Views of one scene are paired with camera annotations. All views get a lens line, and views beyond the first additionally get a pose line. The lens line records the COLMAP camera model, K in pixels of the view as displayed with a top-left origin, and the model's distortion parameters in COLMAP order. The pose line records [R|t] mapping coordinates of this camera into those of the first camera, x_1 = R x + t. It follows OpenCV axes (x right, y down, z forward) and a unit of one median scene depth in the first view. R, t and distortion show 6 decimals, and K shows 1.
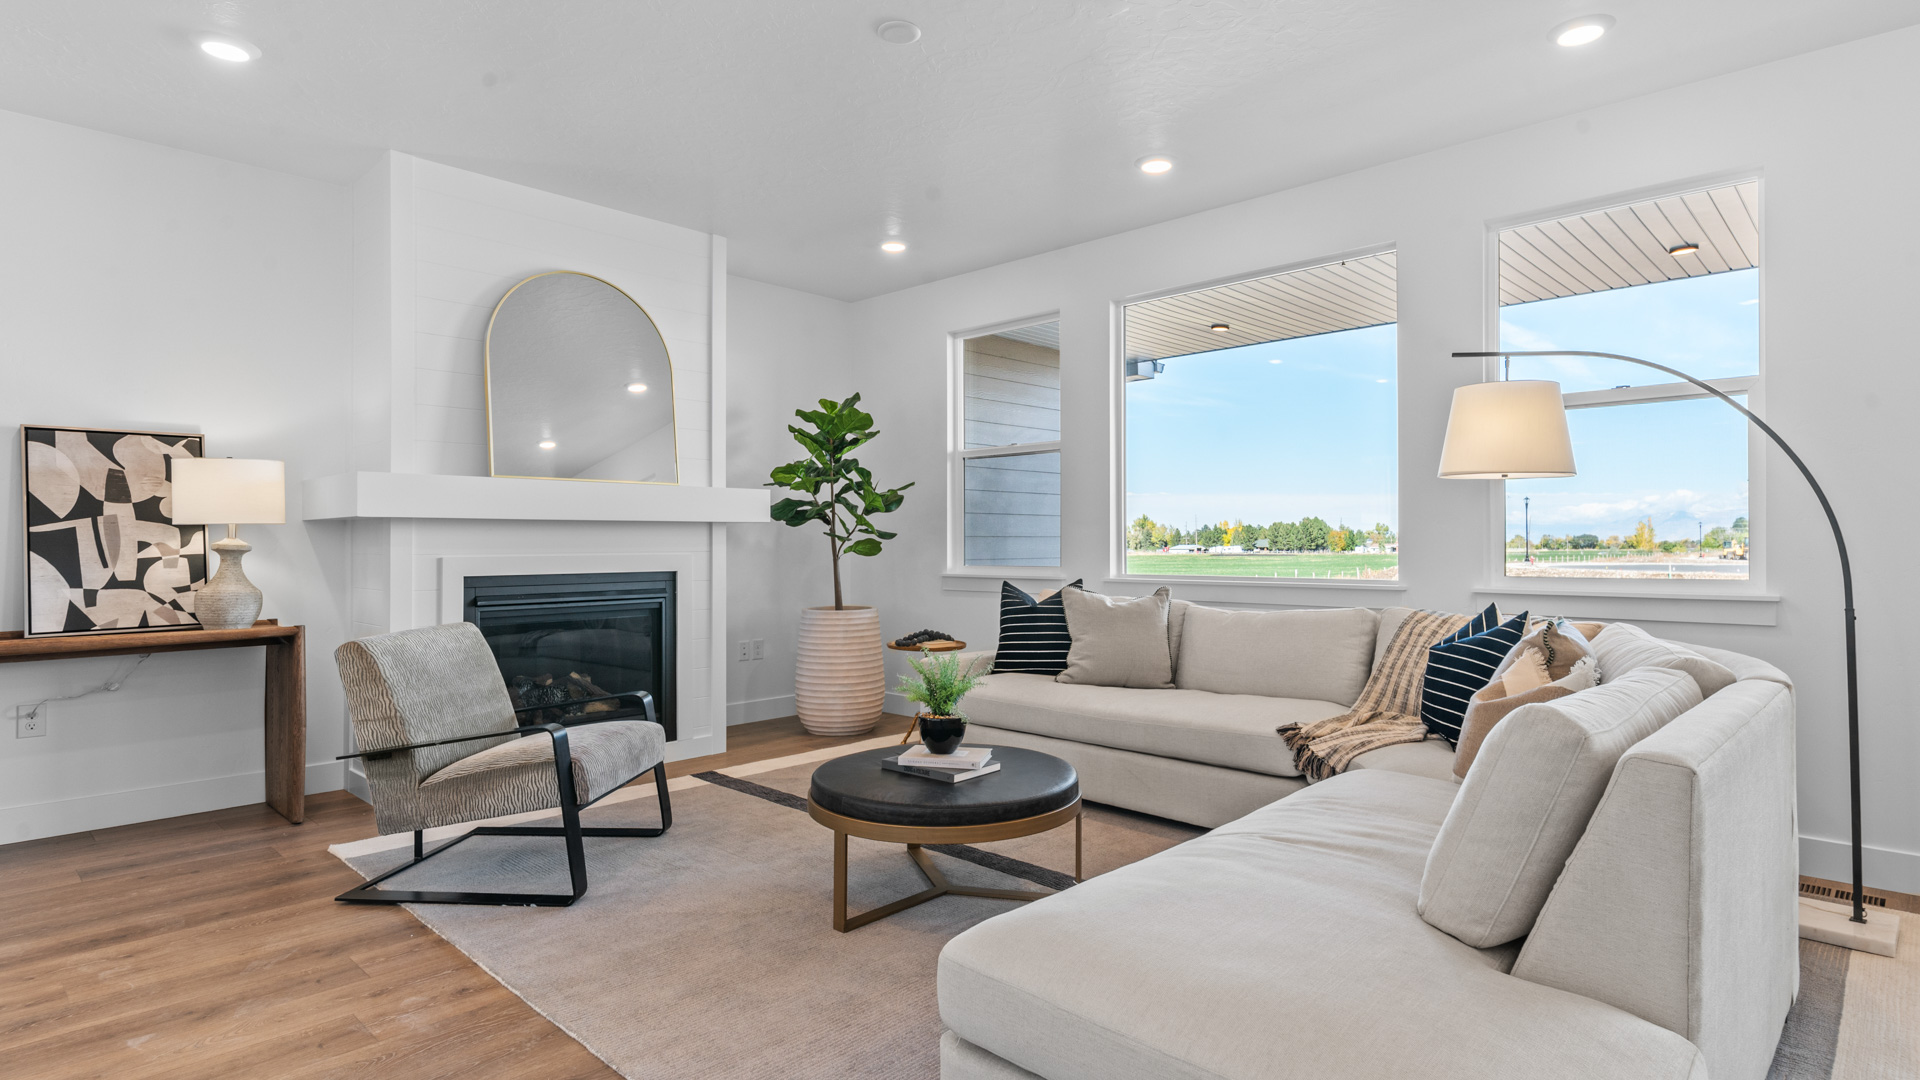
lens RADIAL K [[1007.3, 0, 967.6], [0, 1007.3, 546.0], [0, 0, 1]] dist [0.006038, -0.000151]
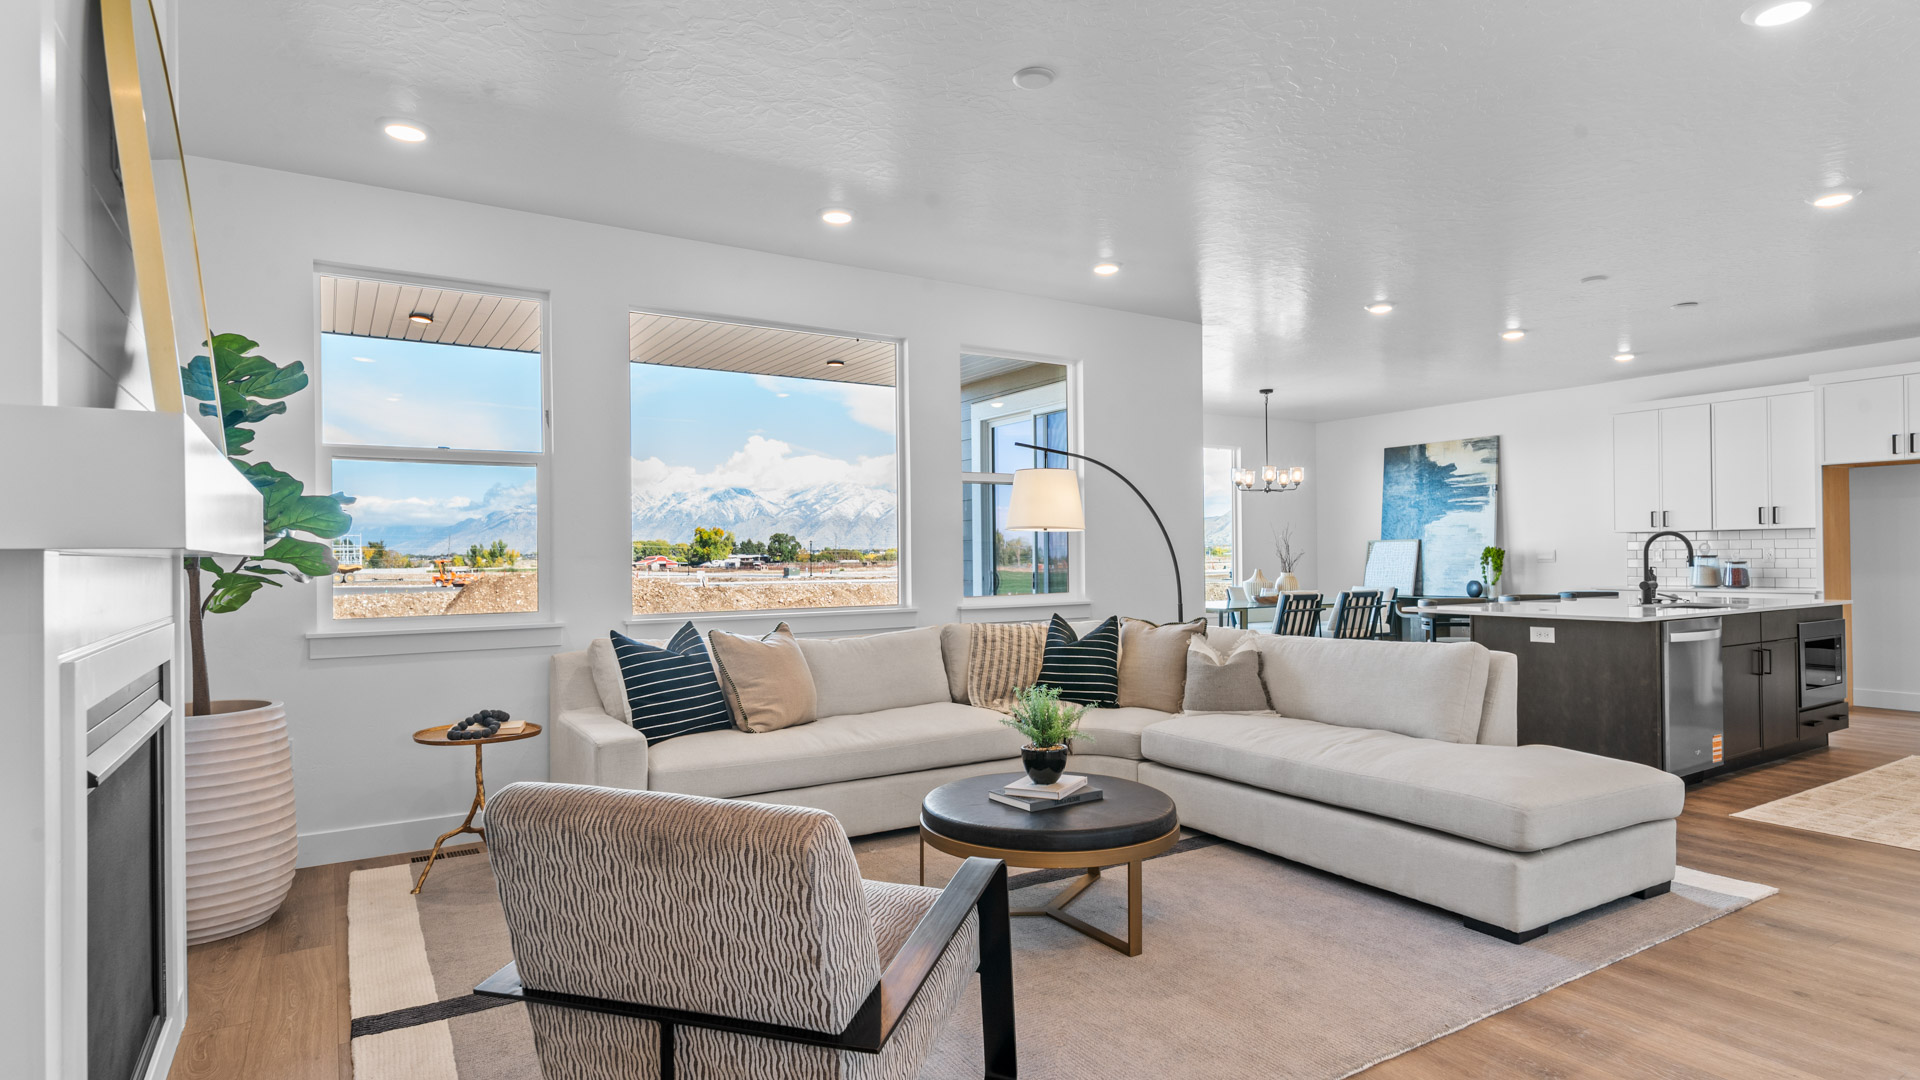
lens RADIAL K [[1007.3, 0, 997.5], [0, 1007.3, 555.7], [0, 0, 1]] dist [0.006038, -0.000151]
pose [[0.208474, 0.001423, 0.978027, -0.689292], [0.011493, 0.999926, -0.003904, -0.017909], [-0.977960, 0.012054, 0.208442, 0.537692]]
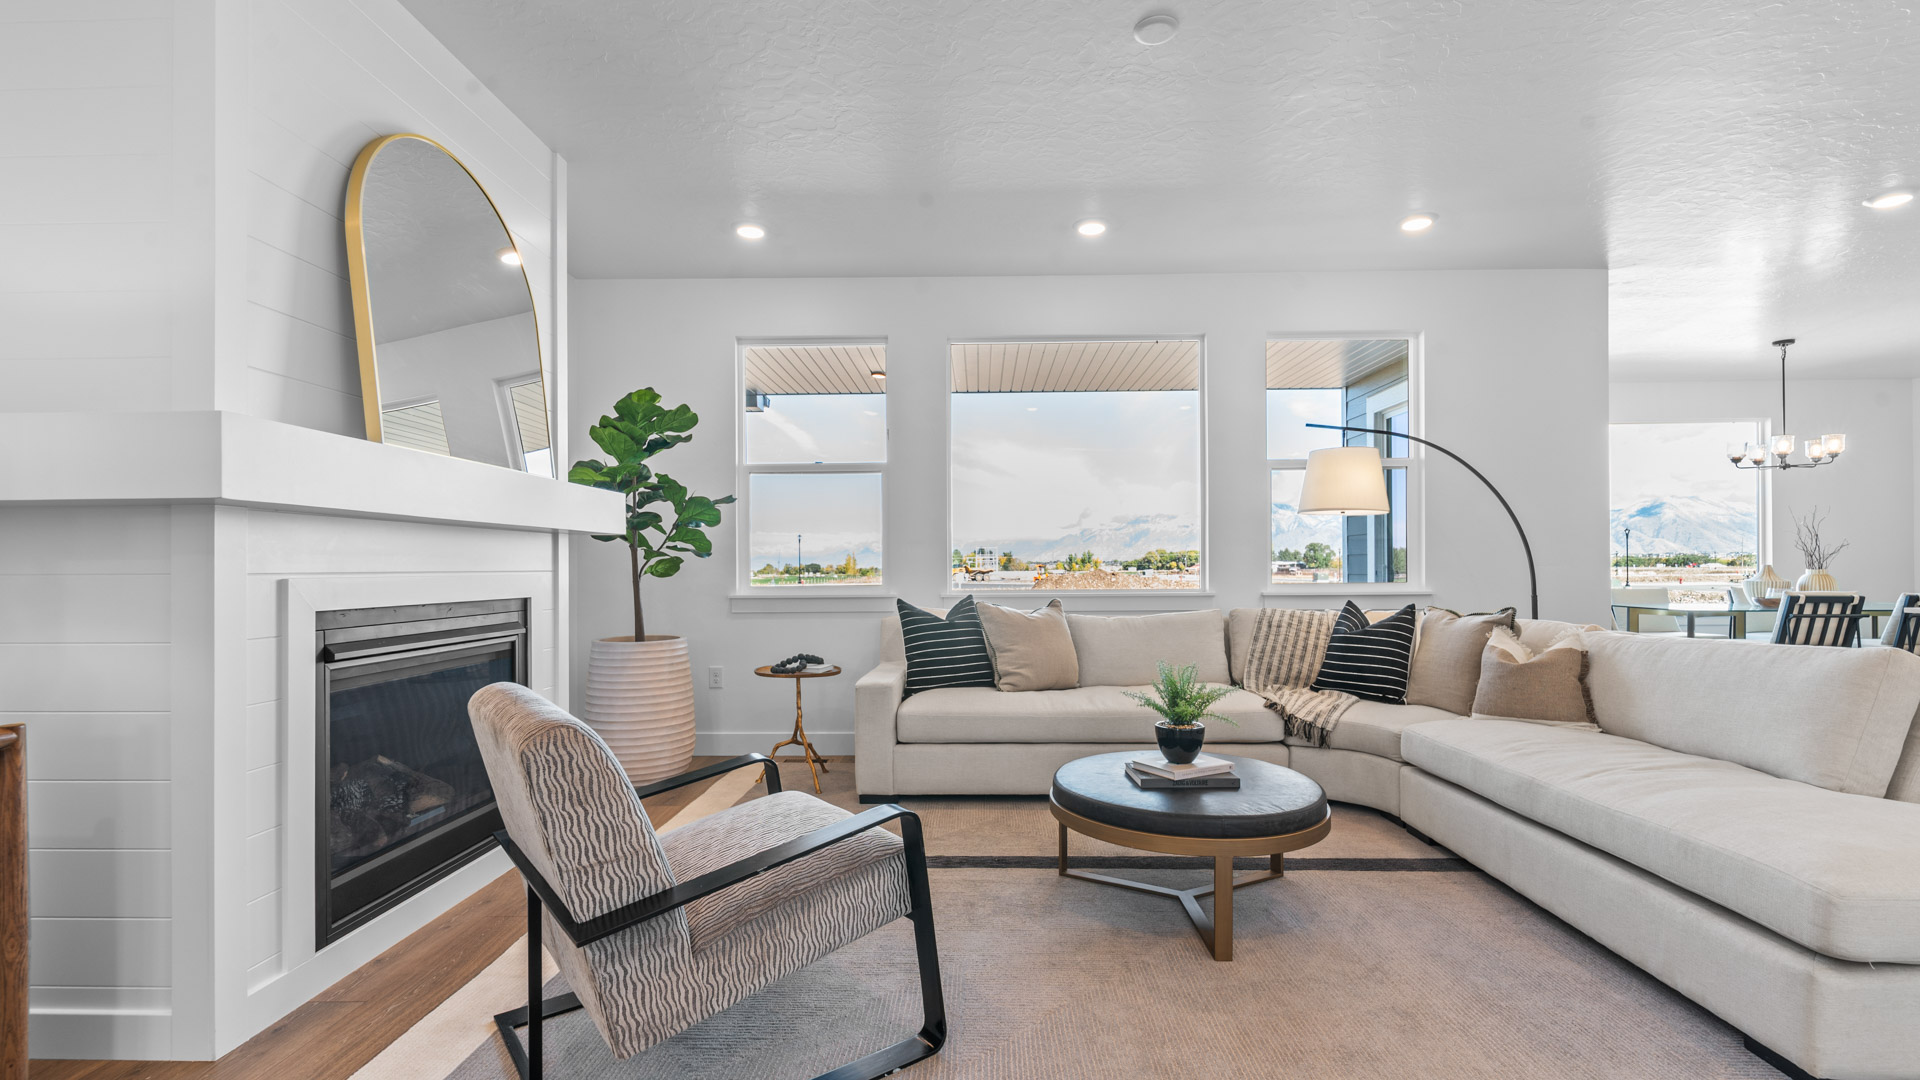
lens RADIAL K [[854.0, 0, 970.7], [0, 854.0, 568.9], [0, 0, 1]] dist [0.001758, -0.002456]
pose [[0.727211, -0.002149, 0.686411, -0.496164], [0.006081, 0.999976, -0.003312, 0.008791], [-0.686387, 0.006583, 0.727207, 0.338650]]
